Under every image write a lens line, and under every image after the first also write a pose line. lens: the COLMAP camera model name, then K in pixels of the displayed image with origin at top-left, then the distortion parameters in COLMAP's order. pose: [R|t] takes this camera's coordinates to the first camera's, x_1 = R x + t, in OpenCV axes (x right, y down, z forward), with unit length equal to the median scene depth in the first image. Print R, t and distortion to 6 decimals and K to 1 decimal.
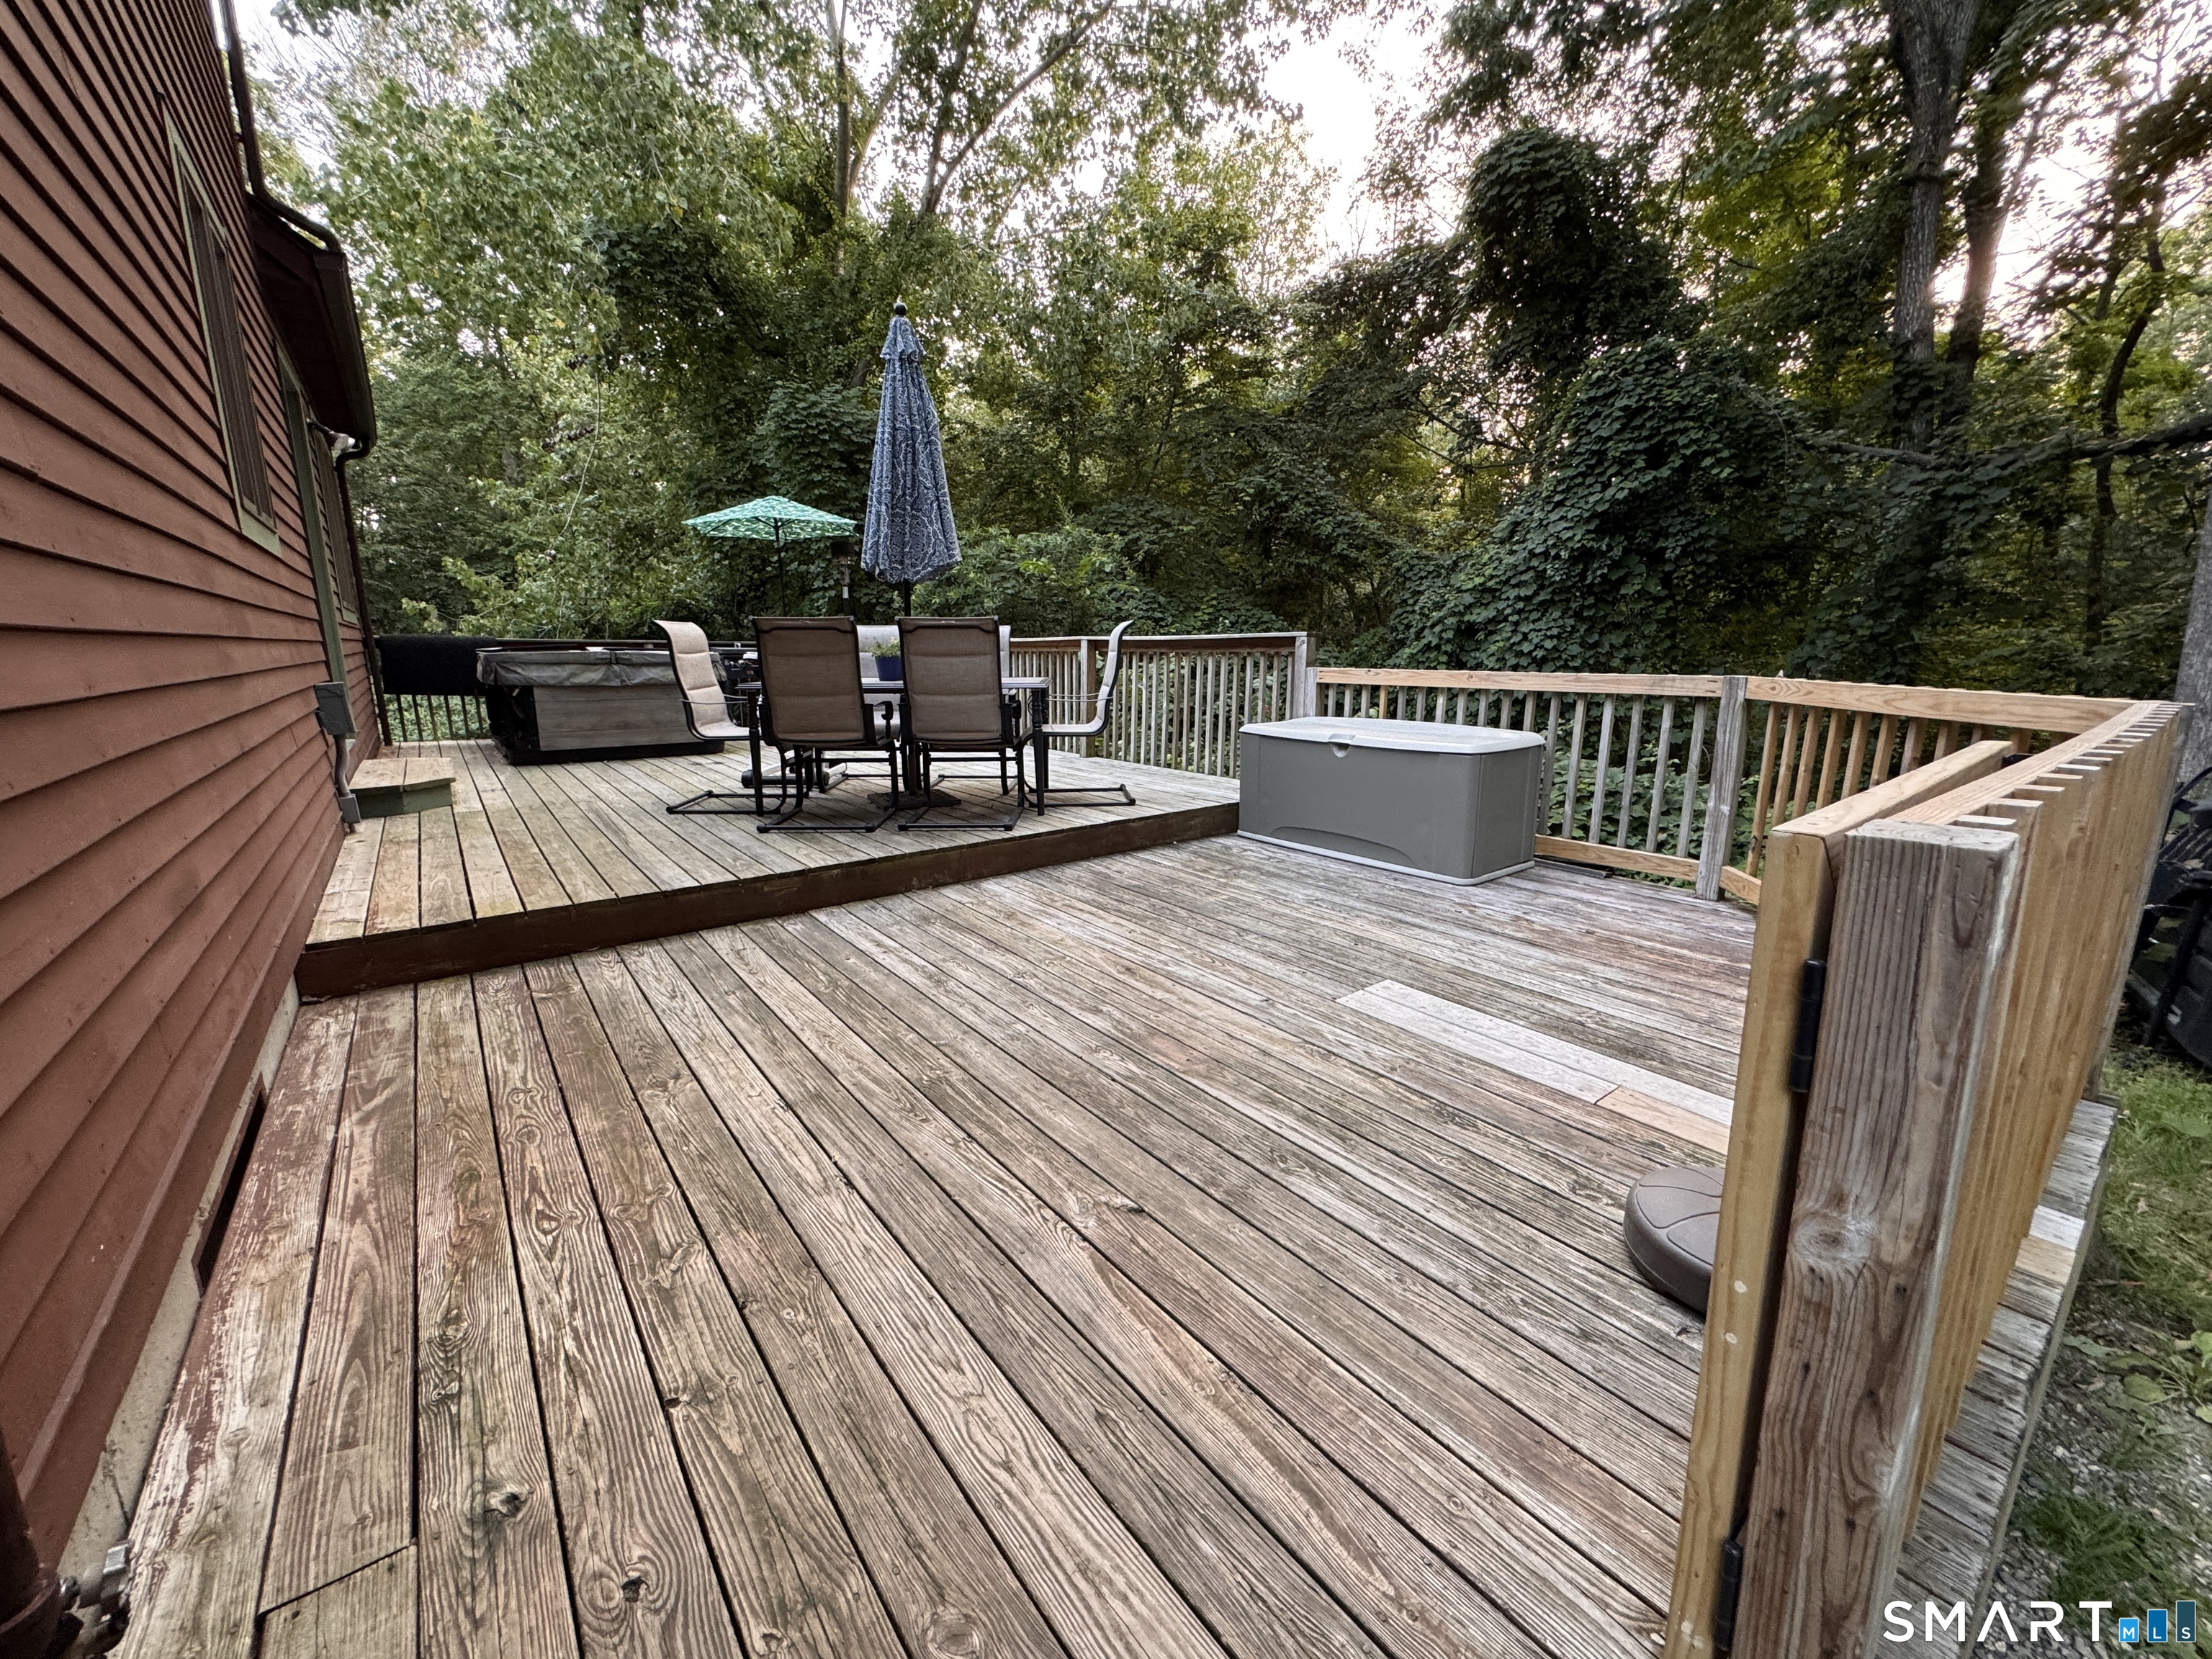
lens RADIAL K [[883.5, 0, 1109.1], [0, 883.5, 819.0], [0, 0, 1]] dist [-0.001299, 0.000103]
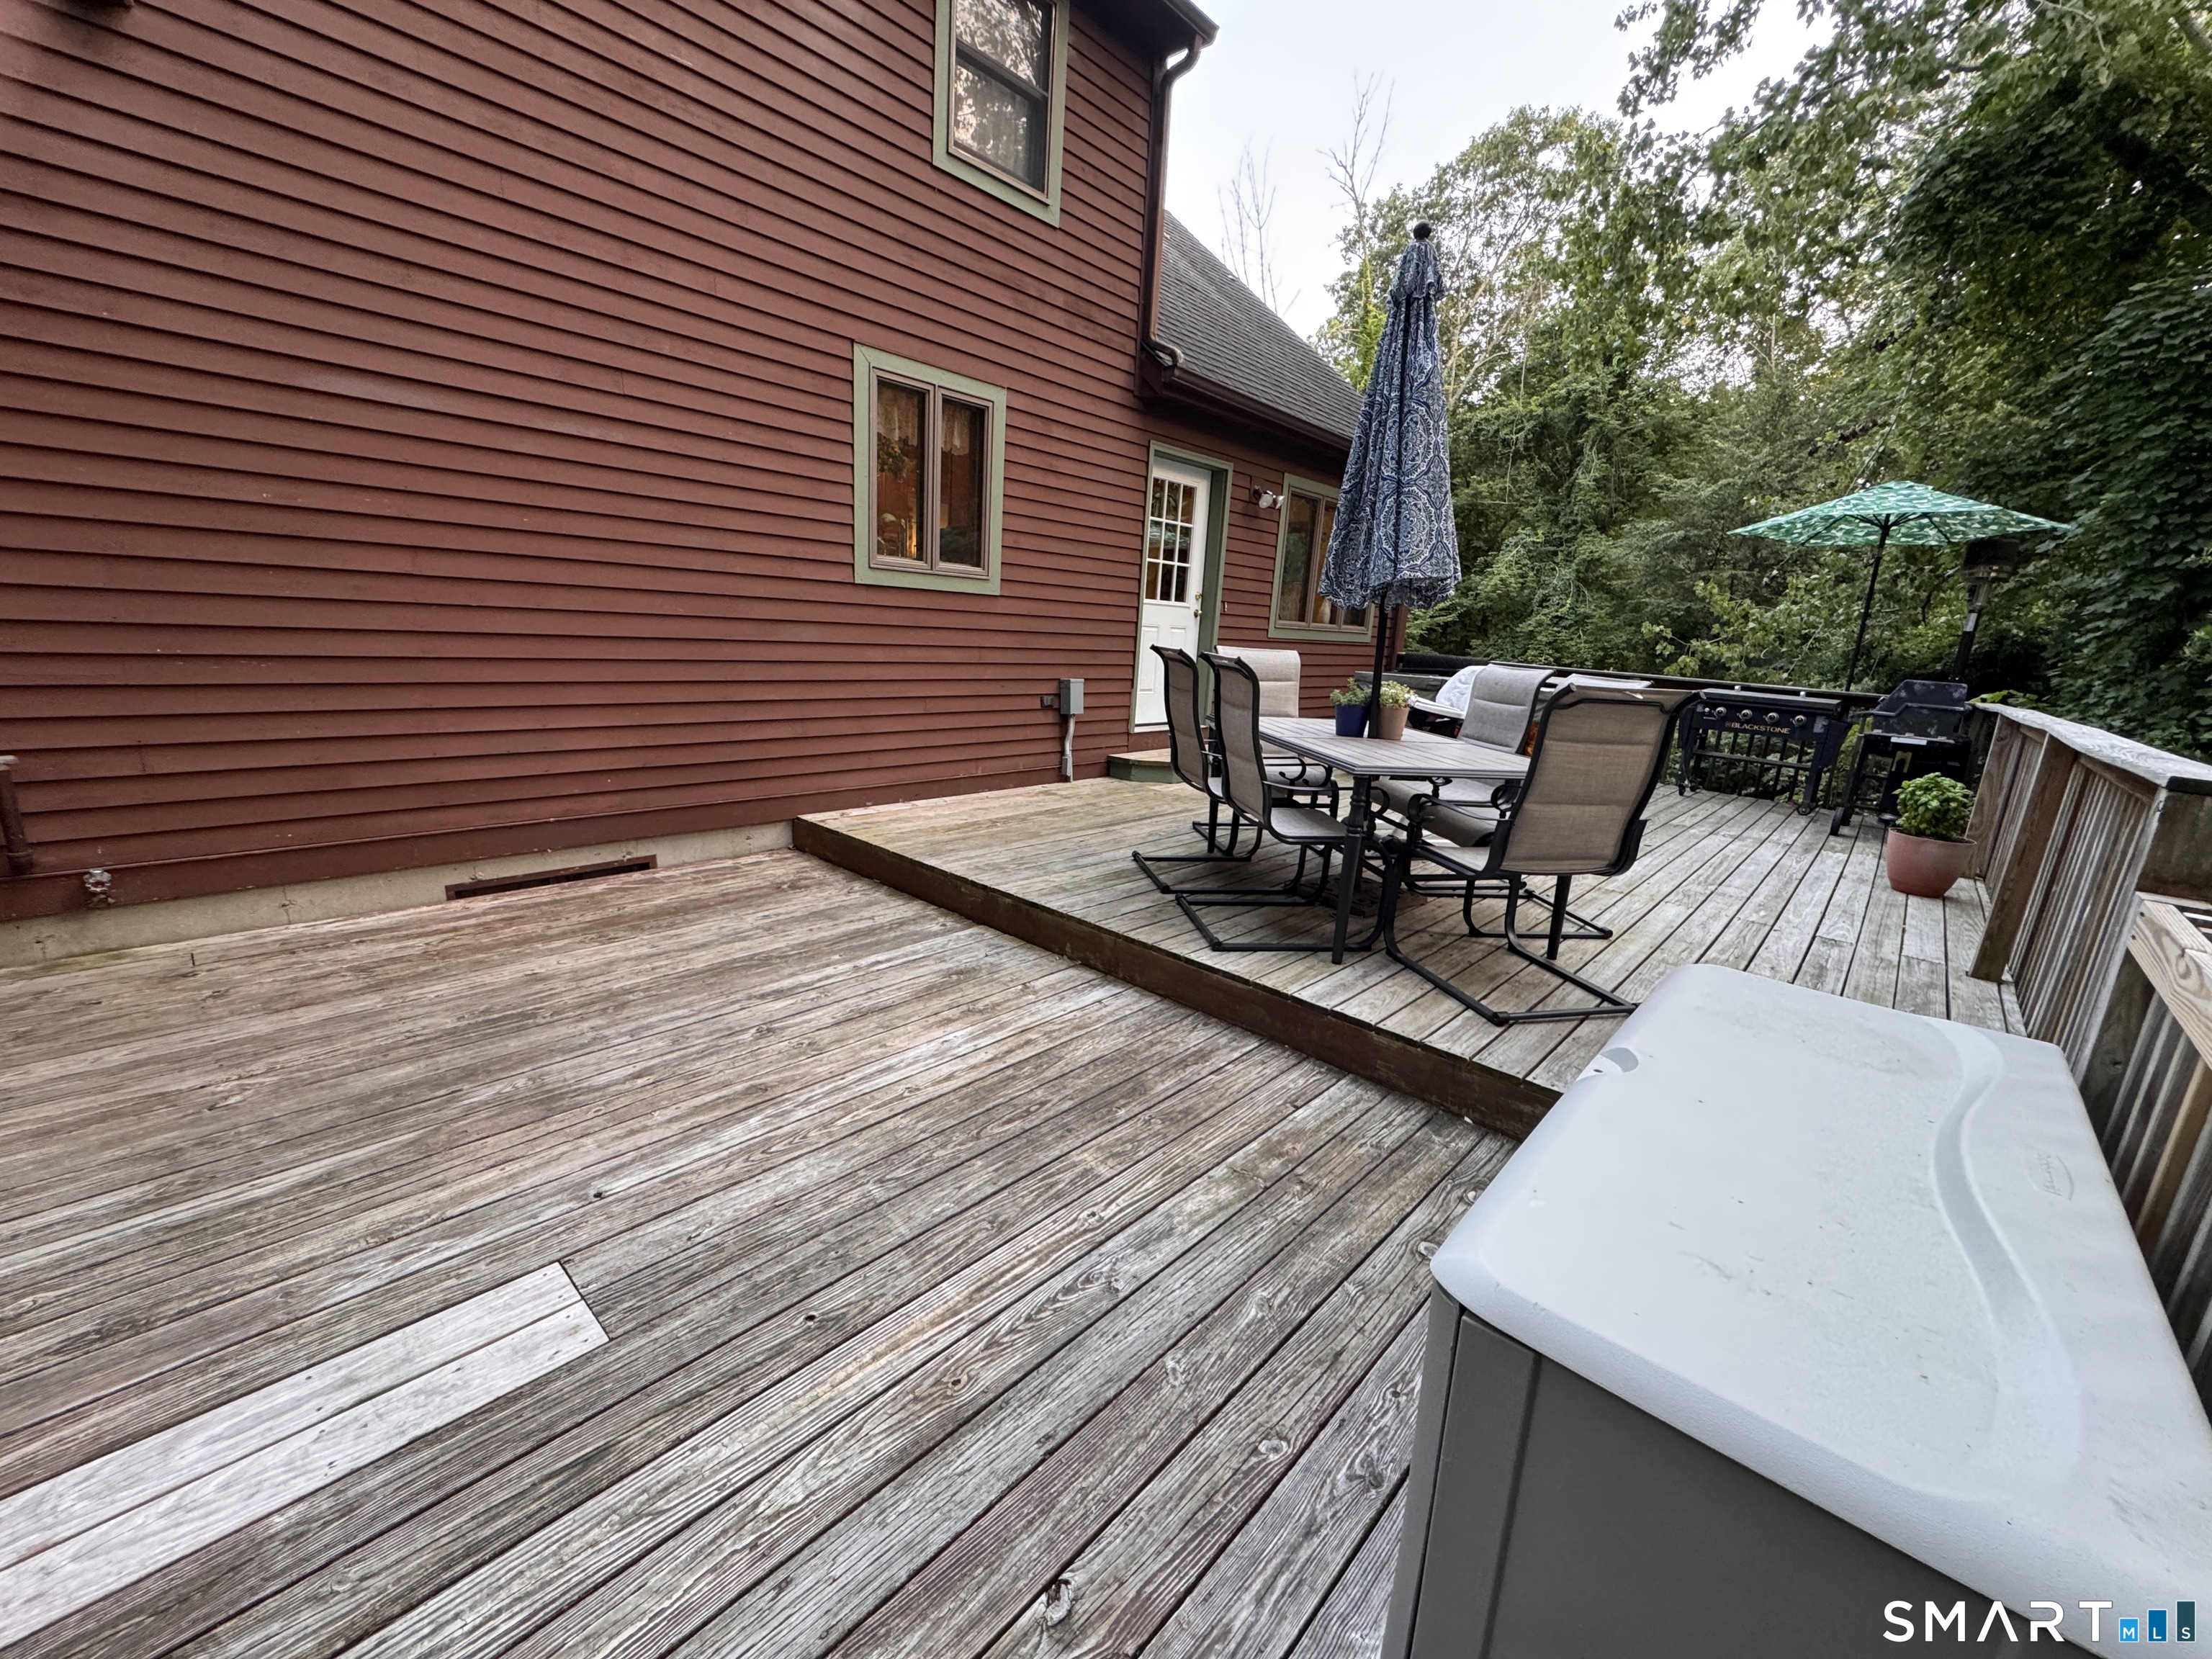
lens RADIAL K [[883.5, 0, 1107.3], [0, 883.5, 829.2], [0, 0, 1]] dist [-0.001299, 0.000103]
pose [[0.171717, 0.237740, -0.956030, 0.826368], [-0.250076, 0.949176, 0.191118, -0.302198], [0.952877, 0.206262, 0.222442, 1.122351]]
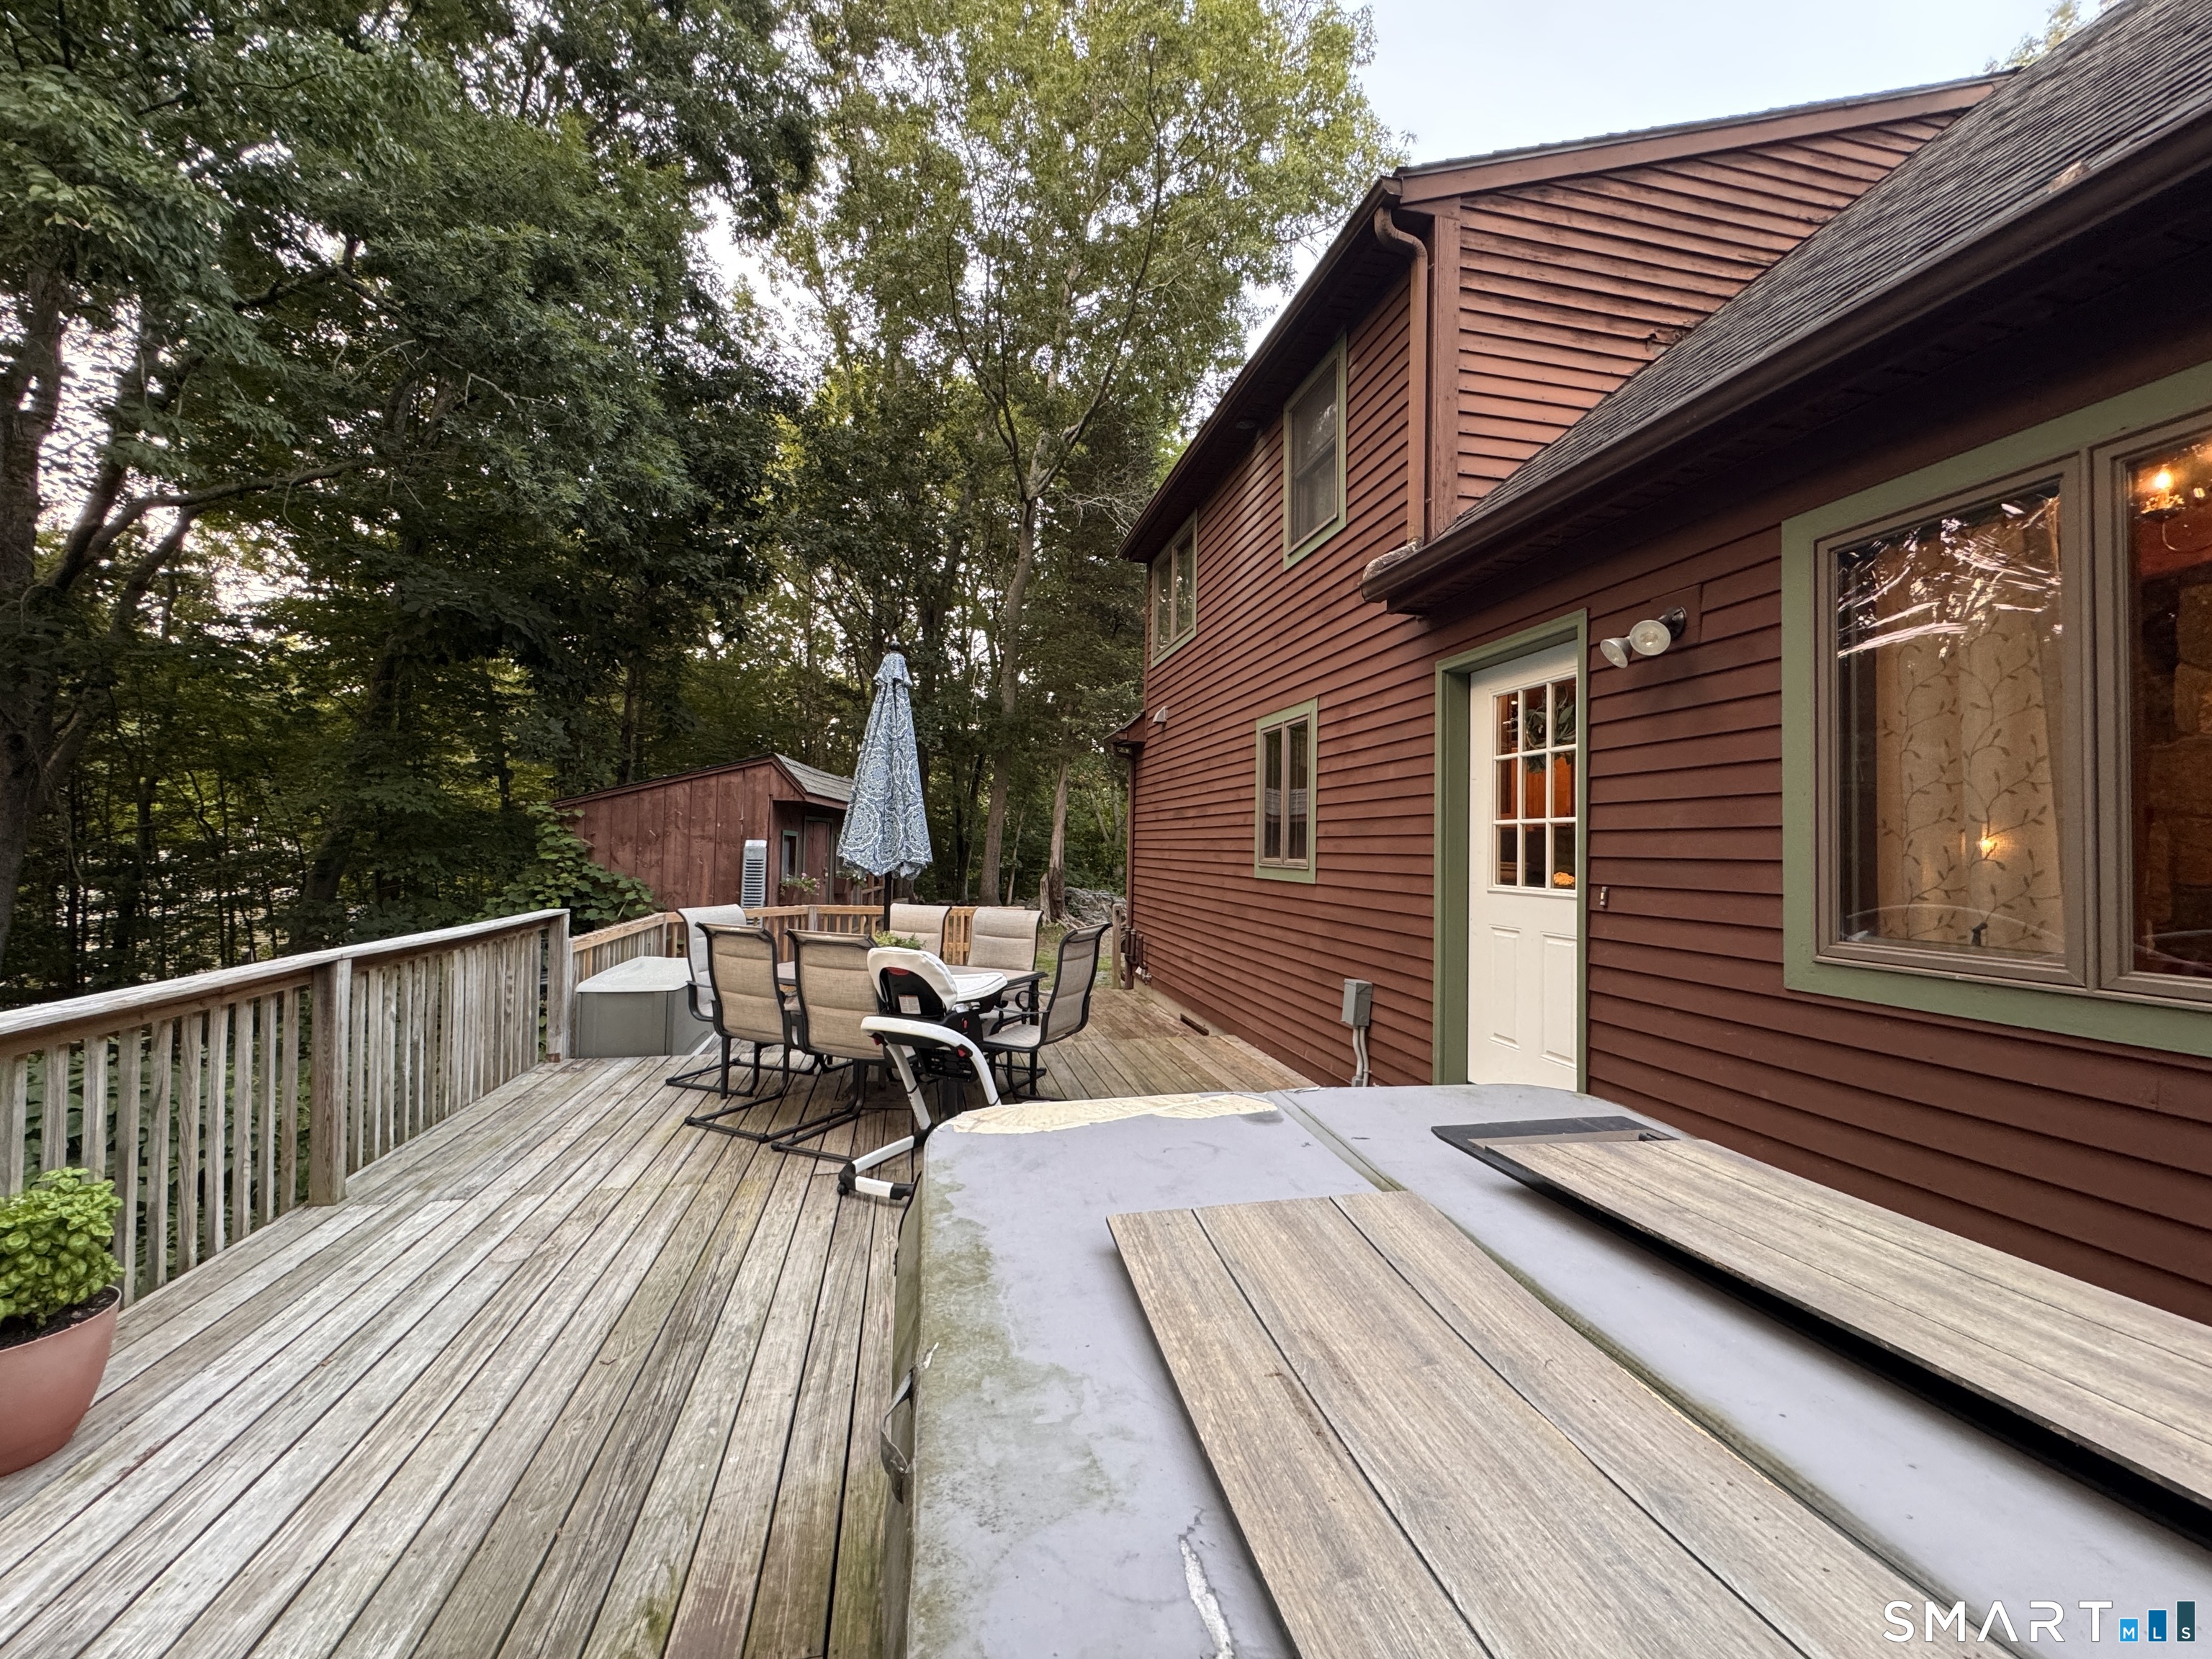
lens RADIAL K [[883.5, 0, 1111.2], [0, 883.5, 836.6], [0, 0, 1]] dist [-0.001299, 0.000103]
pose [[-0.906482, -0.008710, 0.422154, -1.509115], [0.066161, 0.984508, 0.162378, -0.793025], [-0.417028, 0.175123, -0.891863, 3.069309]]
